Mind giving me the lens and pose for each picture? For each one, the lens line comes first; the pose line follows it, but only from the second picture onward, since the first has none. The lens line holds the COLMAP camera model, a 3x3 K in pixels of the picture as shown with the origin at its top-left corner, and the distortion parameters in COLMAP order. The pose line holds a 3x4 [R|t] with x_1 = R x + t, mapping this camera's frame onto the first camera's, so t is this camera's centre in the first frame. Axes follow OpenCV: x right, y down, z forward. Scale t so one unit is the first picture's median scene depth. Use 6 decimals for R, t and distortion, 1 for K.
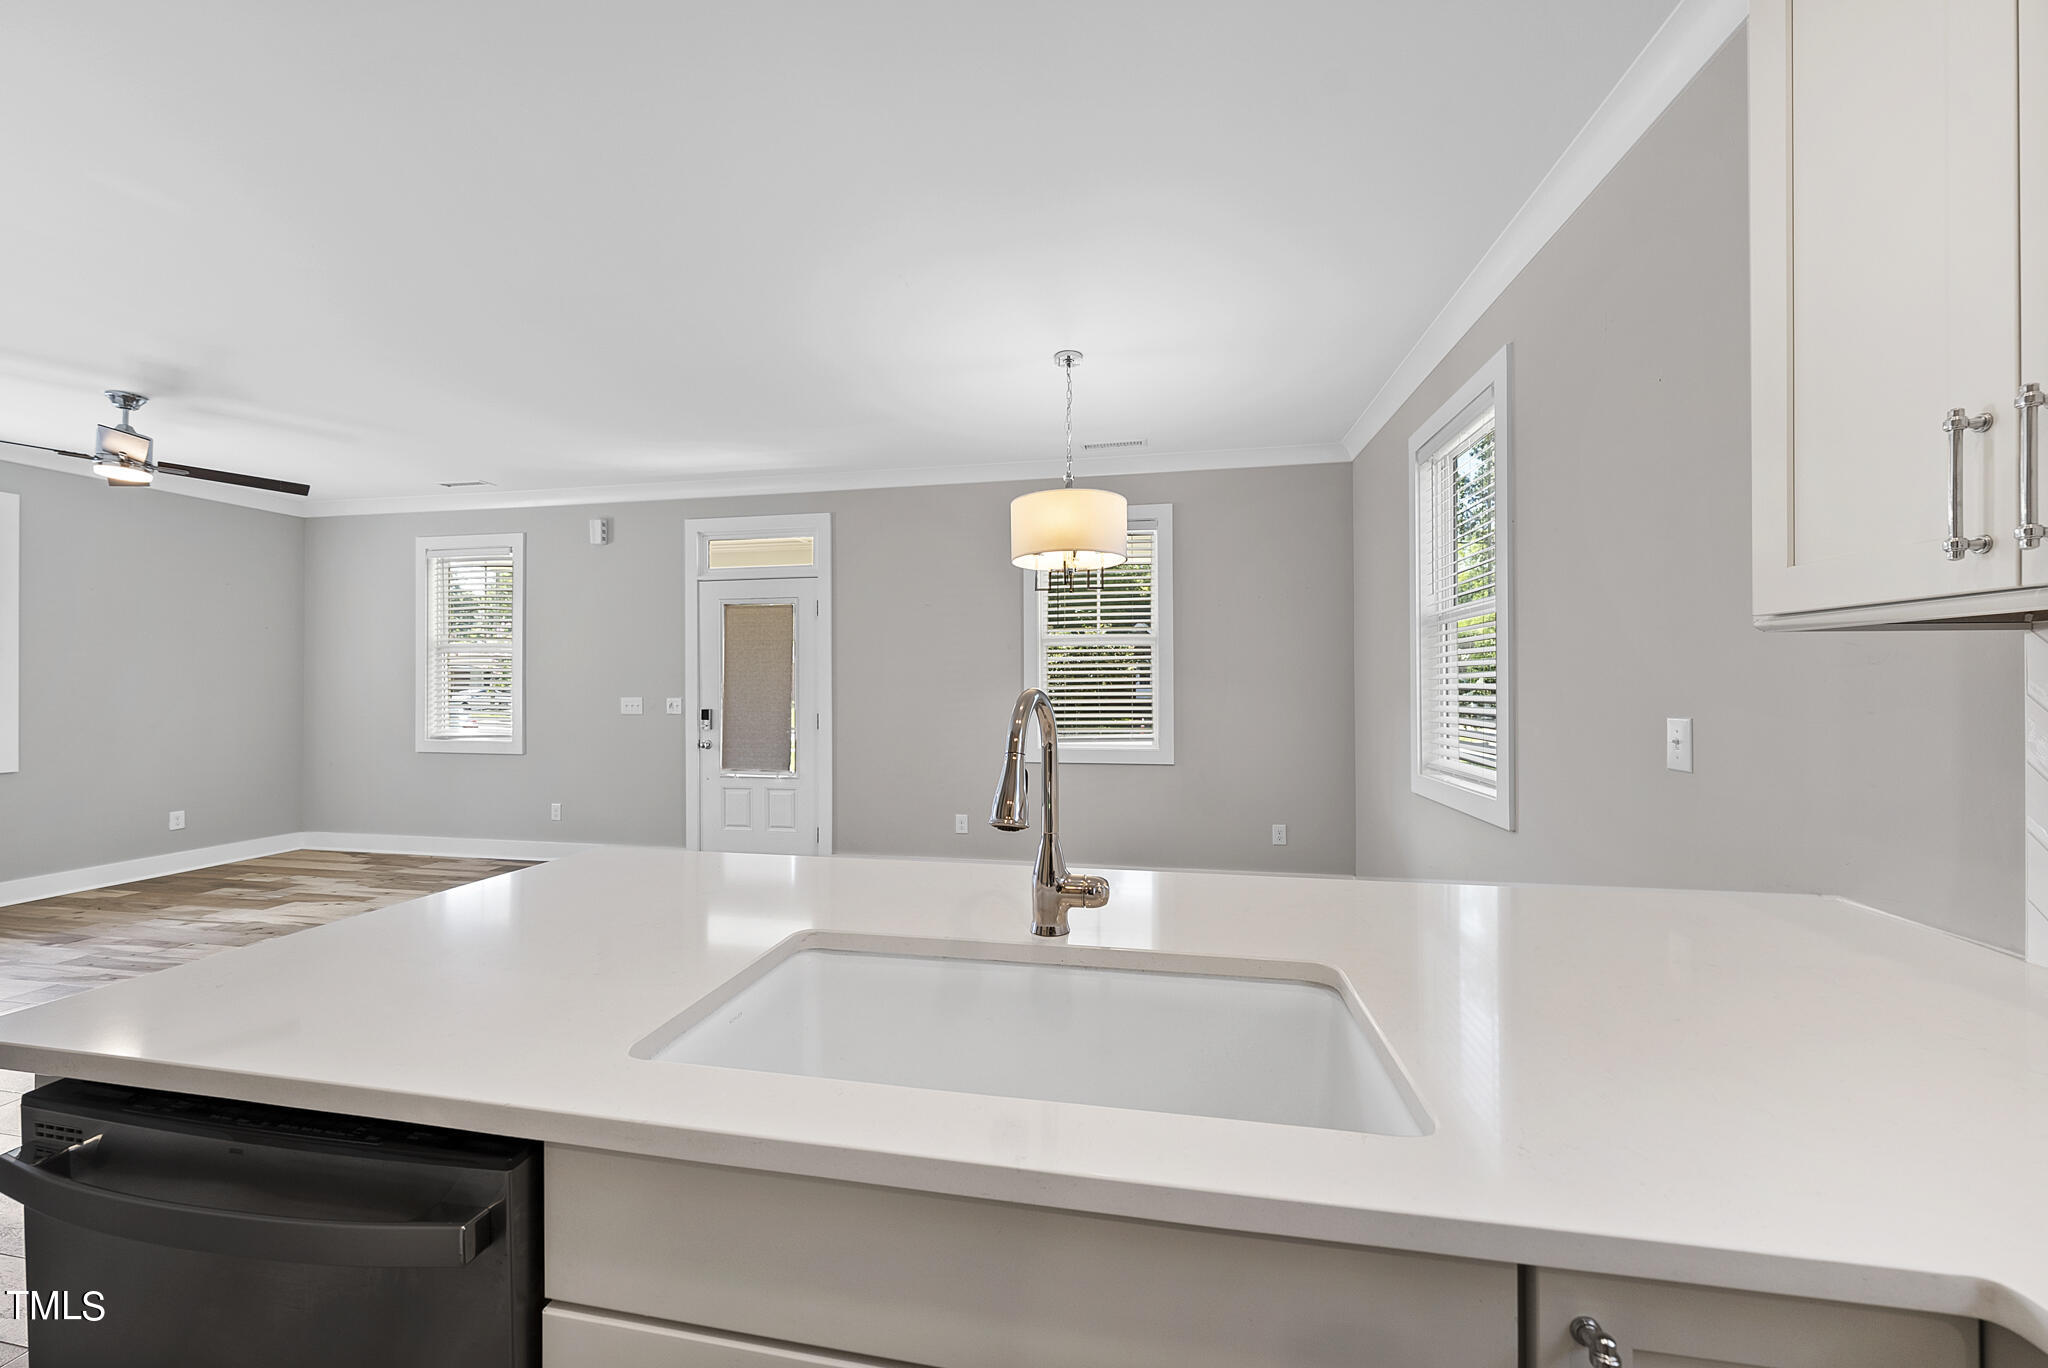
lens RADIAL K [[728.8, 0, 1022.5], [0, 728.8, 679.8], [0, 0, 1]] dist [-0.003260, 0.000967]
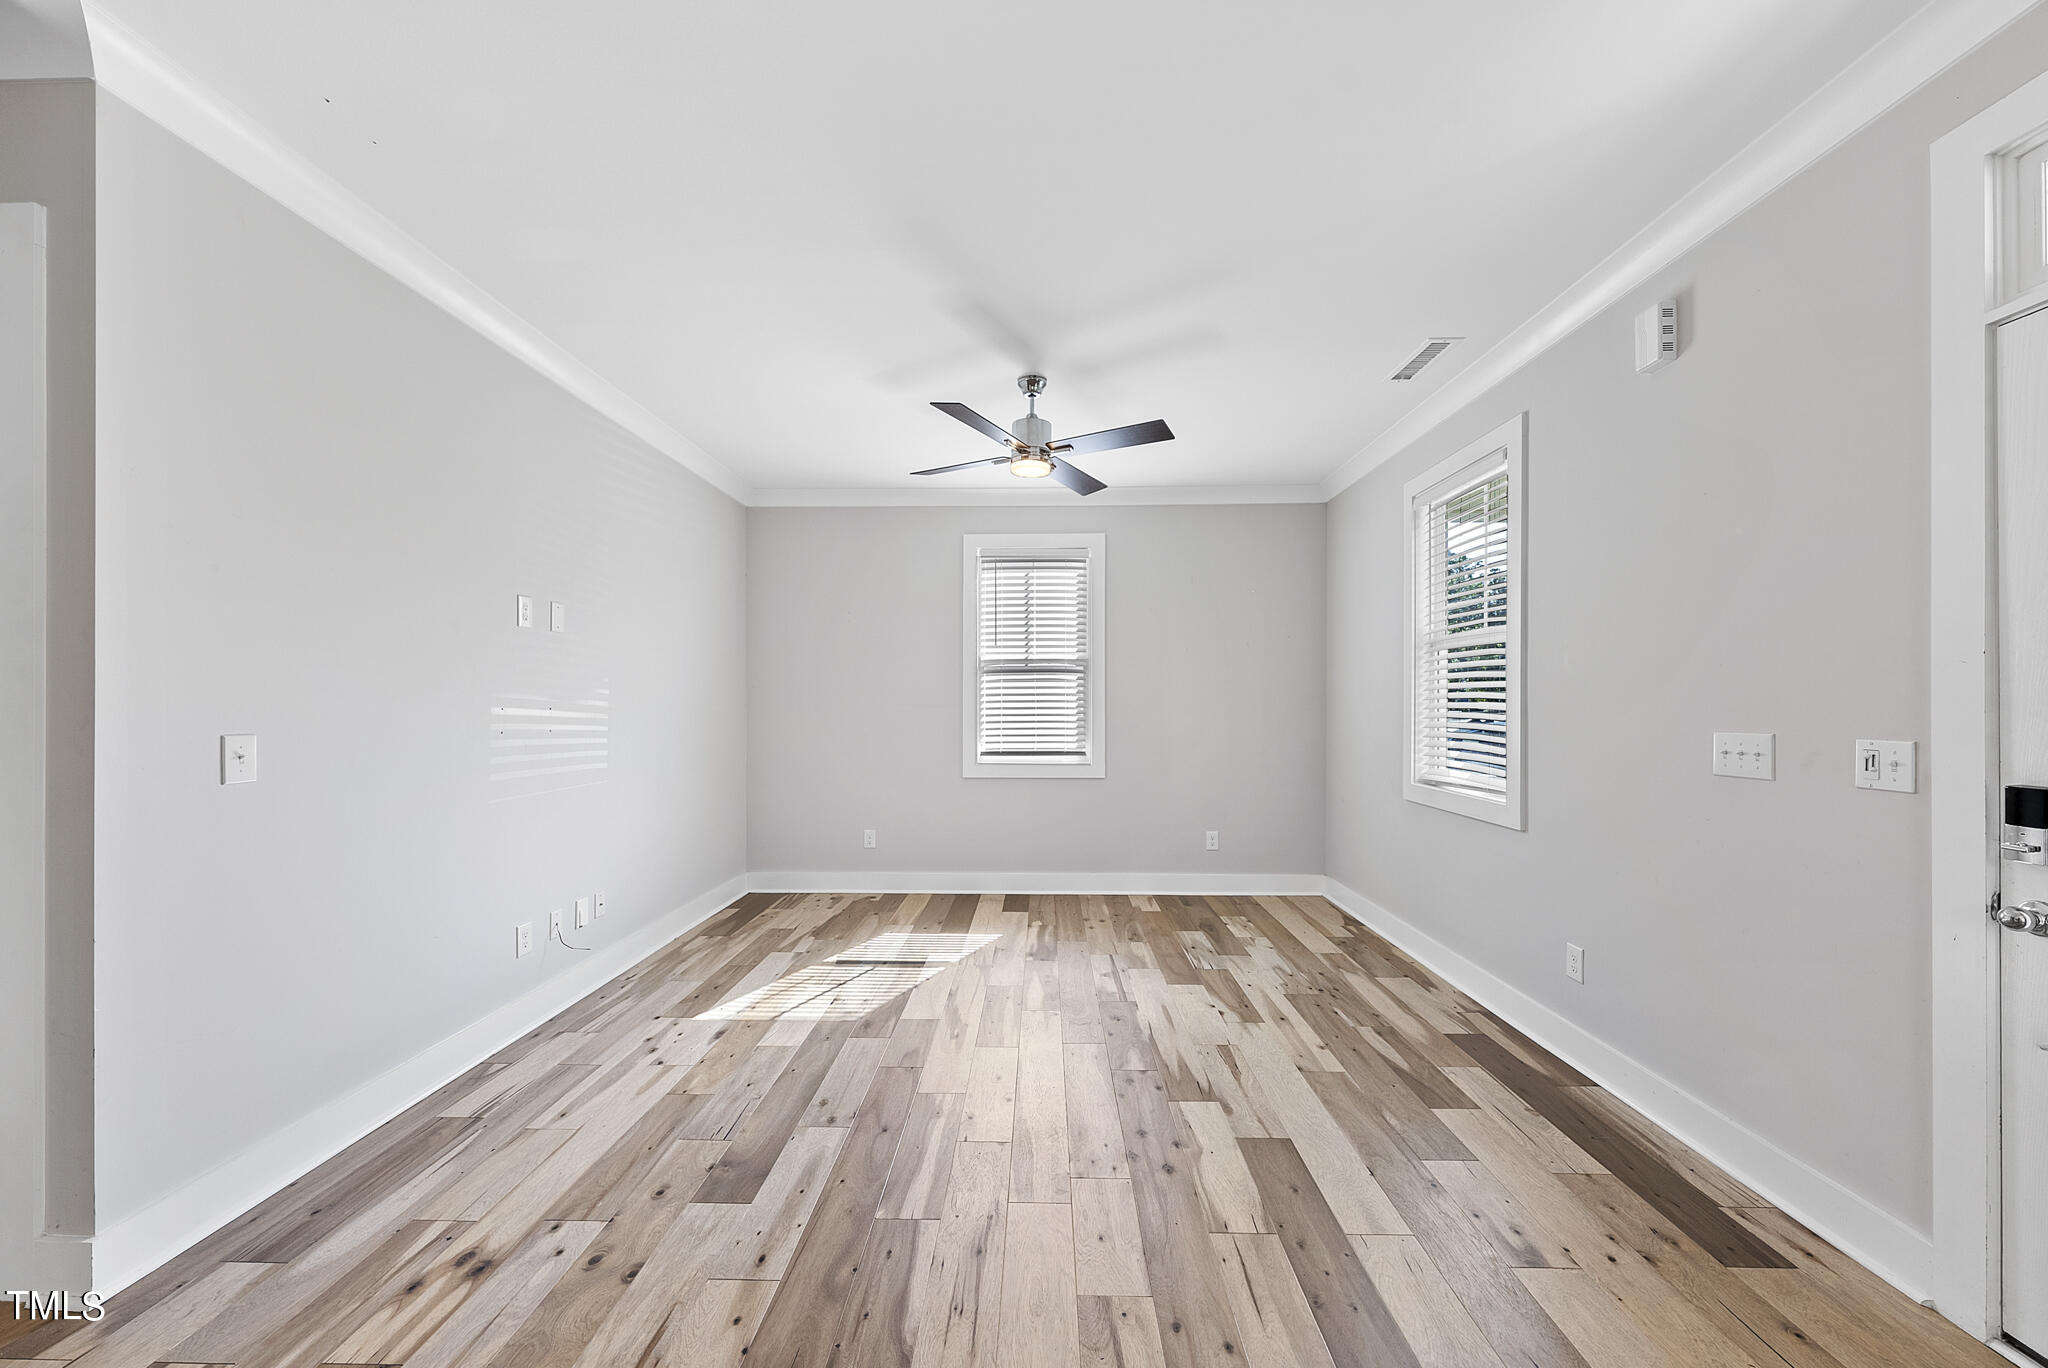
lens RADIAL K [[728.8, 0, 1031.8], [0, 728.8, 695.3], [0, 0, 1]] dist [-0.003260, 0.000967]
pose [[0.140093, -0.009936, -0.990089, -0.219520], [-0.000568, 0.999949, -0.010115, 0.009837], [0.990138, 0.001979, 0.140080, 0.589777]]
